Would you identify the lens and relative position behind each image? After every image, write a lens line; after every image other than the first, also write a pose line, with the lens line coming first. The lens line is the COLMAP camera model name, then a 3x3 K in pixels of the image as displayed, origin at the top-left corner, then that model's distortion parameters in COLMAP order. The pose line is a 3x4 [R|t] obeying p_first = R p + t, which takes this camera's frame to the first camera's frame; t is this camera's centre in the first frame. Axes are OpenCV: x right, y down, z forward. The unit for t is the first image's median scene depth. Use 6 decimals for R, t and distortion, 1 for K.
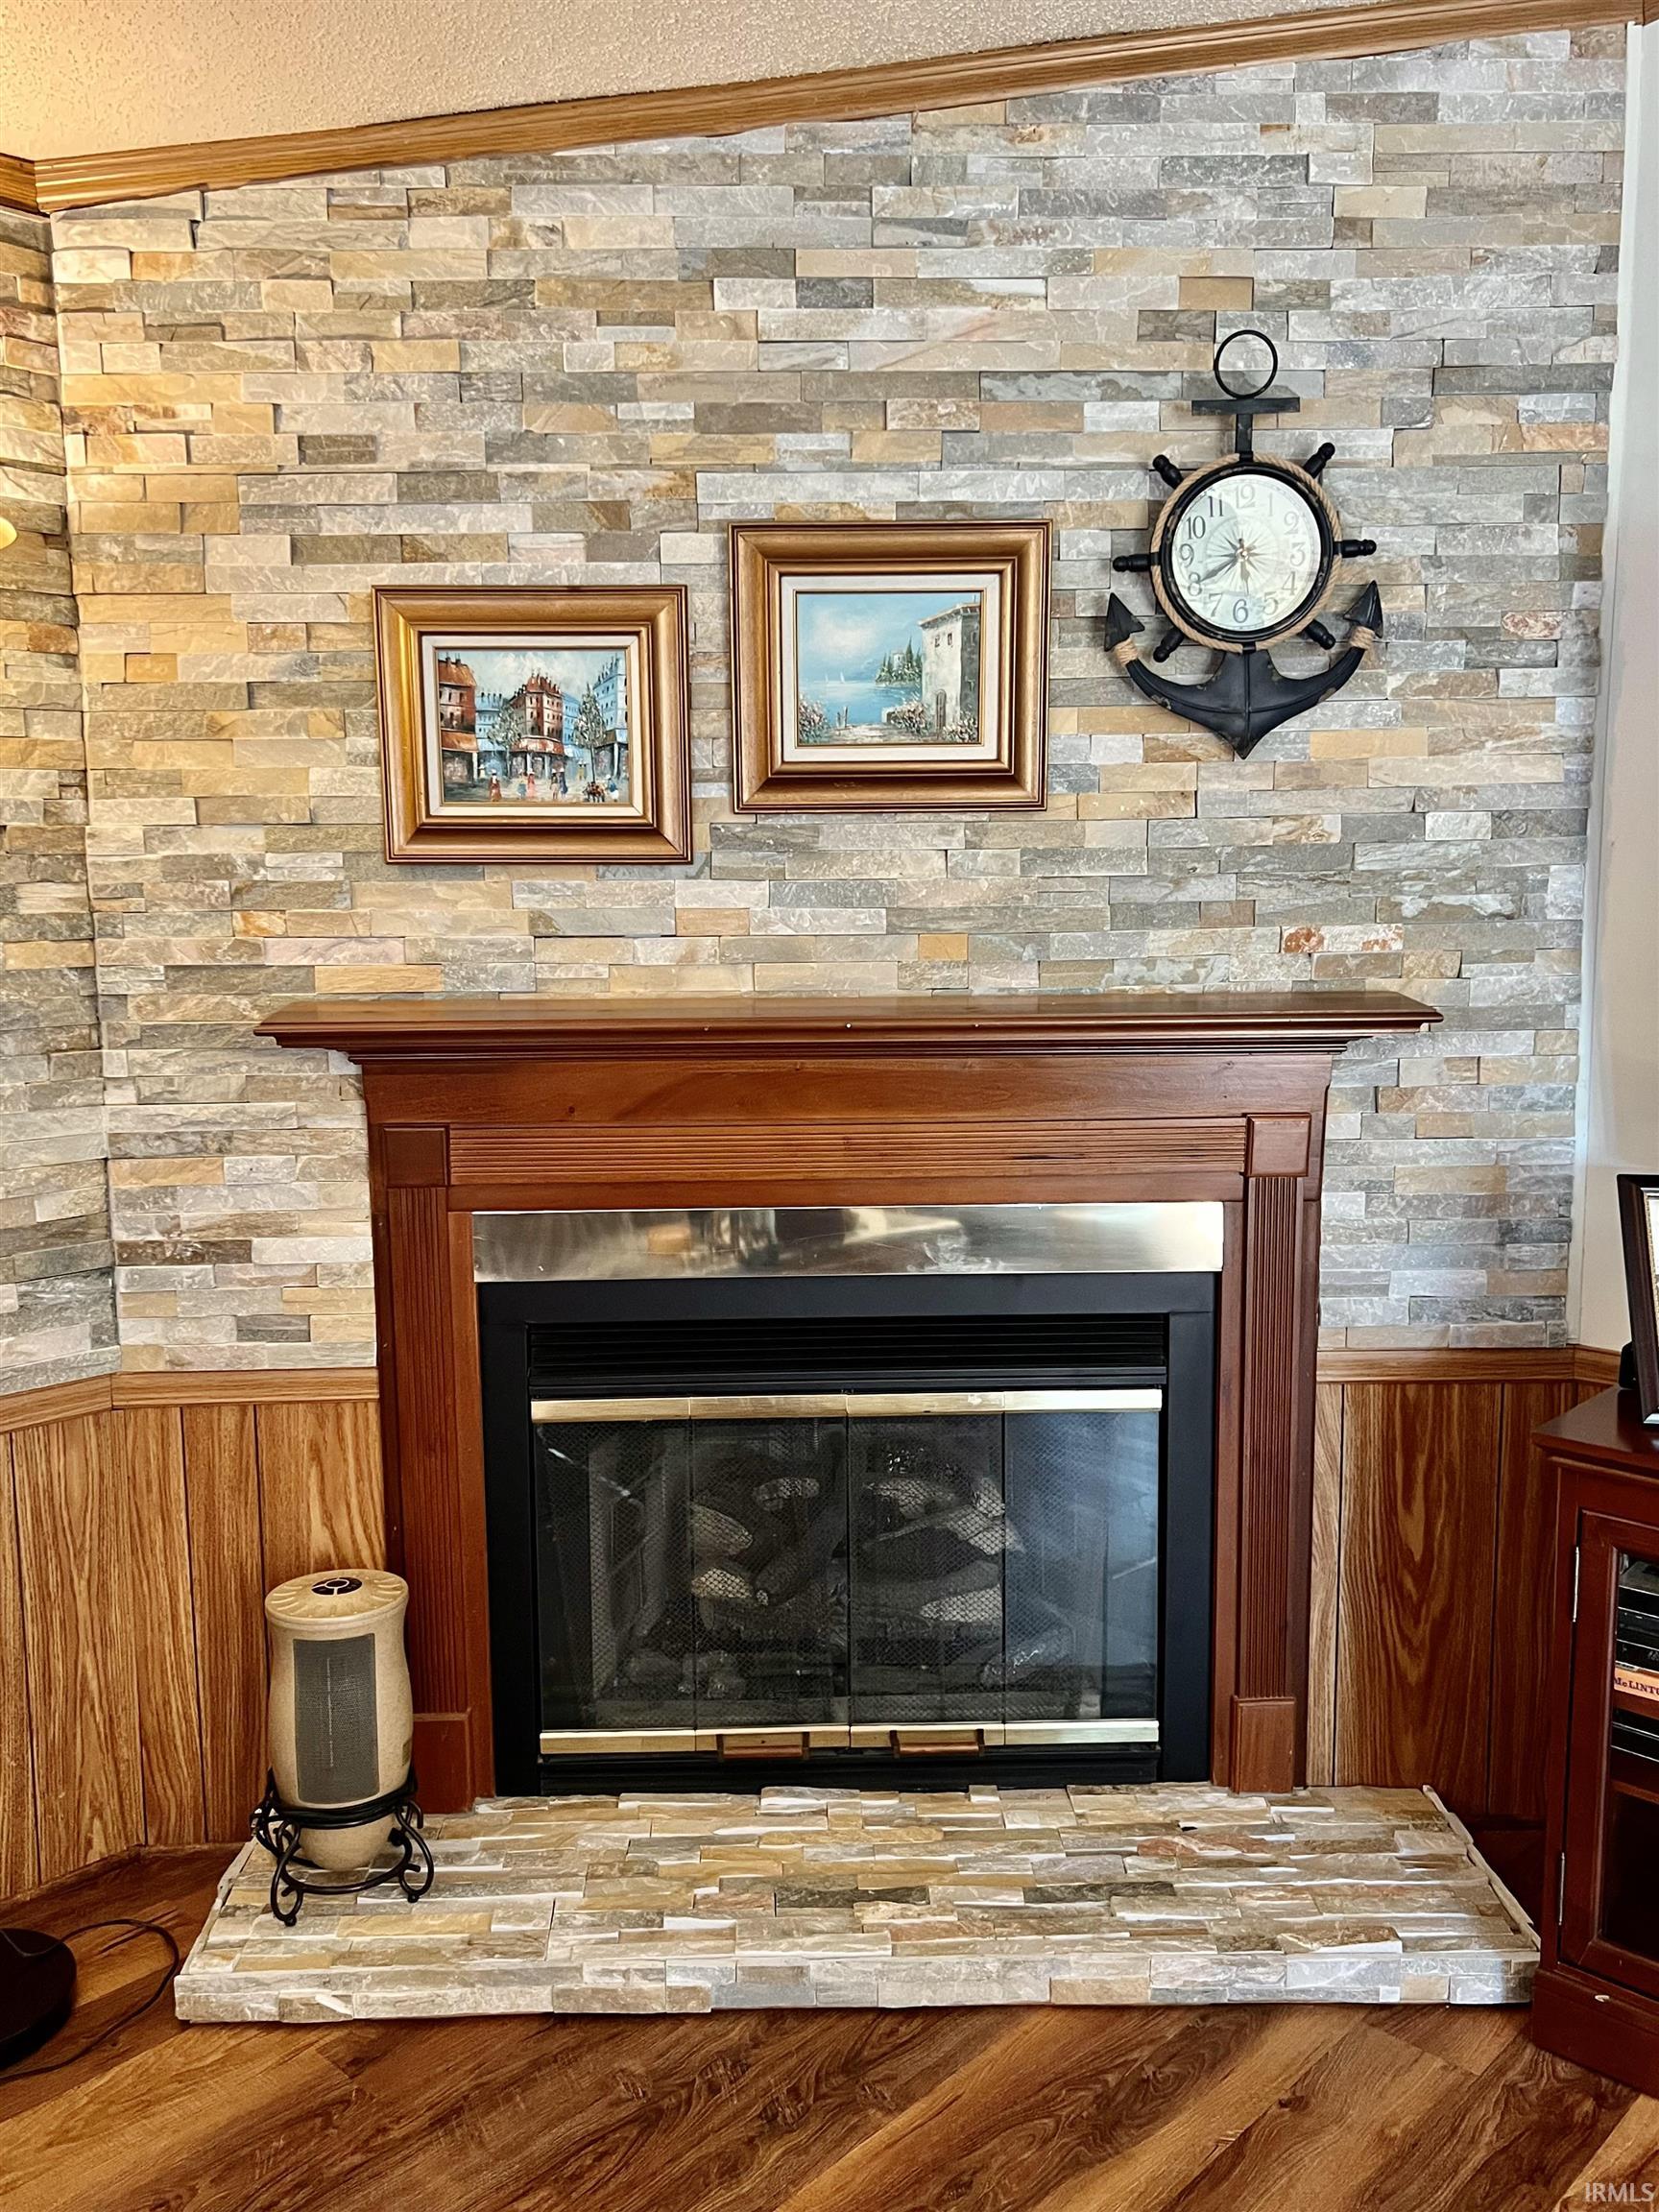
lens RADIAL K [[1805.3, 0, 829.5], [0, 1805.3, 1106.0], [0, 0, 1]] dist [0.009294, 0.006925]
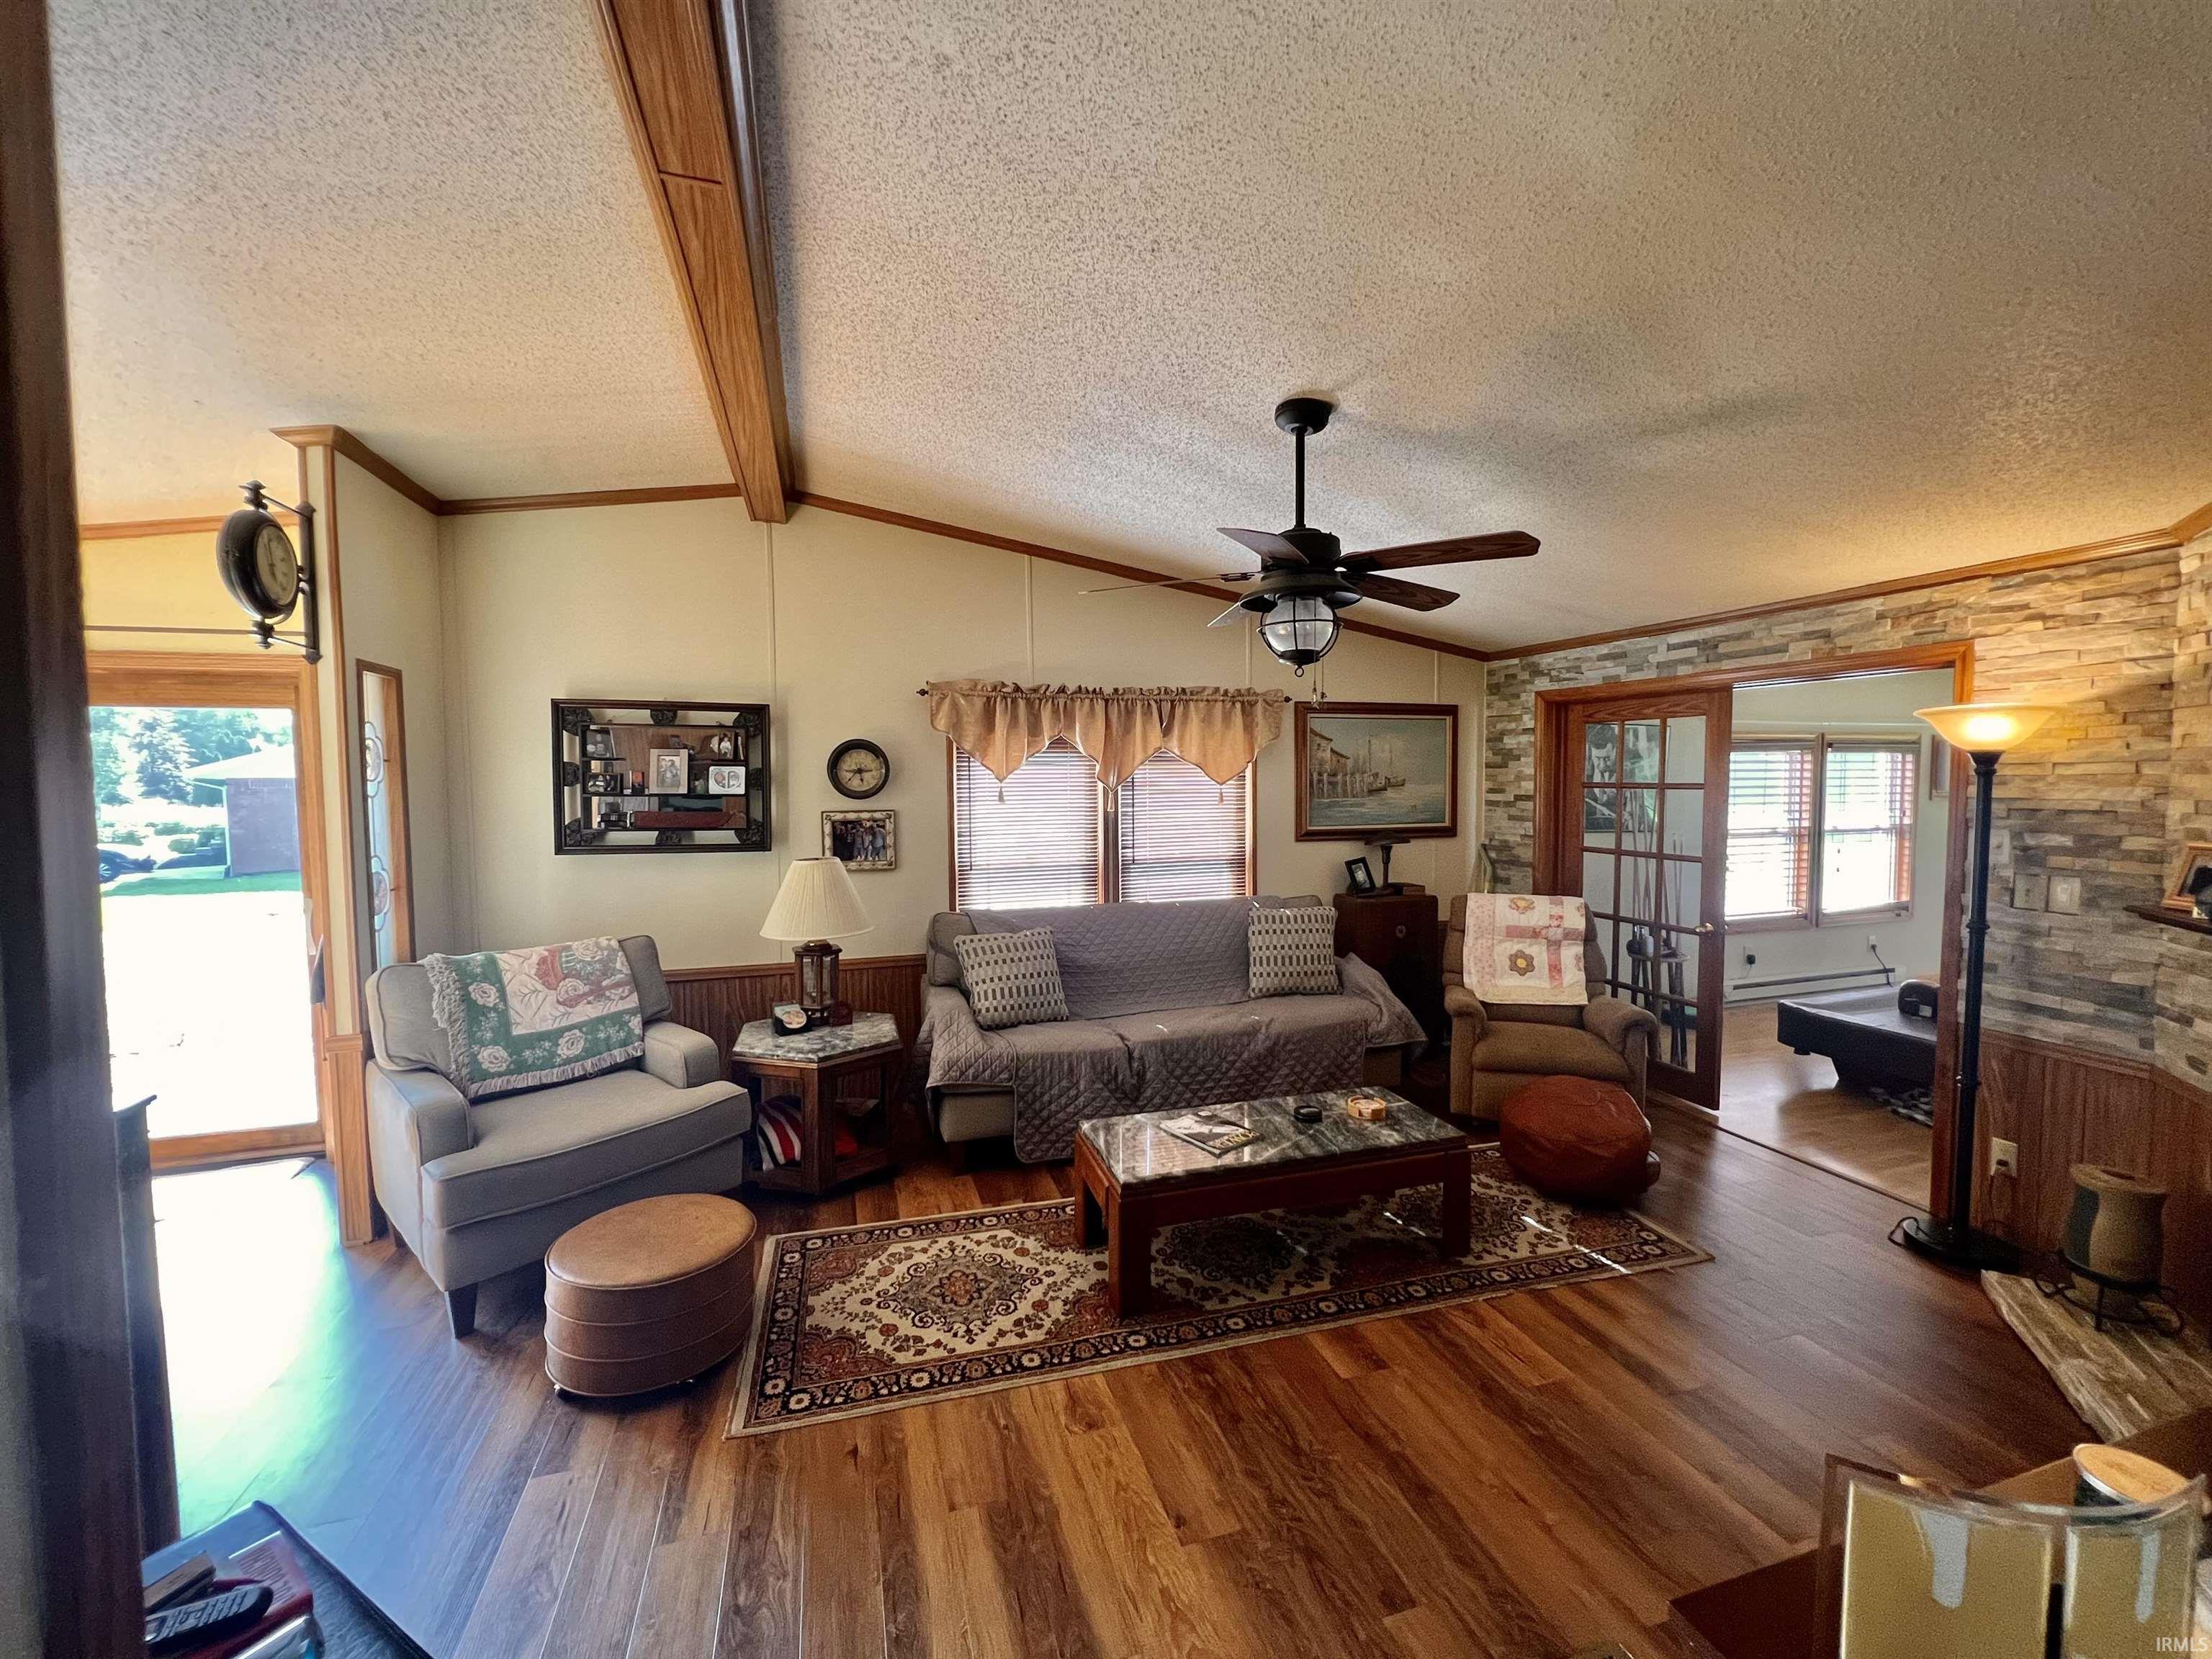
lens RADIAL K [[887.4, 0, 1106.0], [0, 887.4, 829.5], [0, 0, 1]] dist [-0.011698, -0.000088]
pose [[-0.478633, 0.059592, -0.875990, 1.147218], [-0.109716, 0.985815, 0.127011, -0.128693], [0.871133, 0.156902, -0.465305, 0.379402]]
